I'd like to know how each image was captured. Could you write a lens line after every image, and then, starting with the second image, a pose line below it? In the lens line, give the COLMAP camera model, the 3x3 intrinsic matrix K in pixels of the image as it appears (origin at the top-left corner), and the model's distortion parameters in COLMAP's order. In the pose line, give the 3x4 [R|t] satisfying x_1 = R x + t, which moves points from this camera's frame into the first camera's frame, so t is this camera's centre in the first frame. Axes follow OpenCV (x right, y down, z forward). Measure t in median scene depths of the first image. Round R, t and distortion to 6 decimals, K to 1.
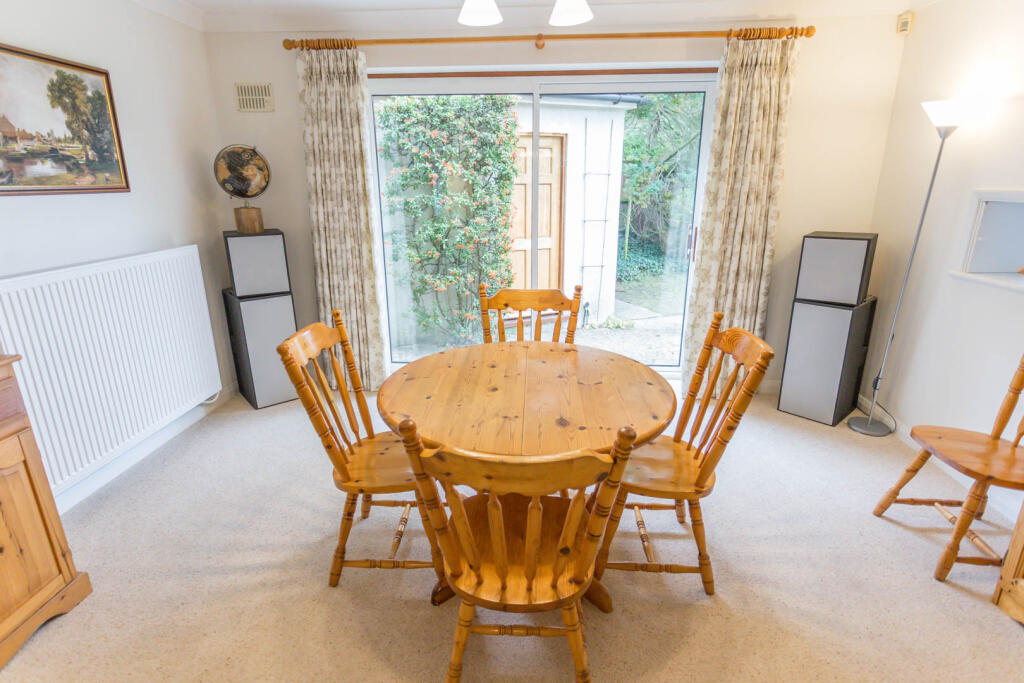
lens RADIAL K [[511.6, 0, 508.2], [0, 511.6, 340.9], [0, 0, 1]] dist [0.000367, 0.000877]
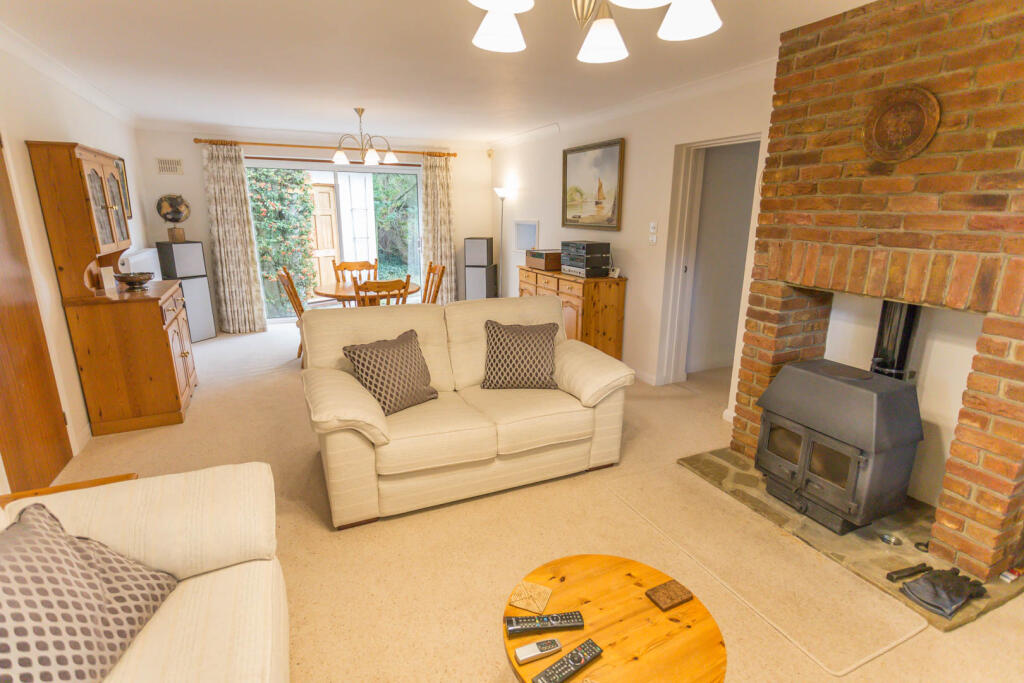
lens RADIAL K [[511.6, 0, 508.2], [0, 511.6, 340.9], [0, 0, 1]] dist [0.000367, 0.000877]
pose [[0.876283, -0.107915, 0.469556, -0.388591], [0.131946, 0.991085, -0.018463, 0.318201], [-0.463378, 0.078135, 0.882710, -1.091354]]
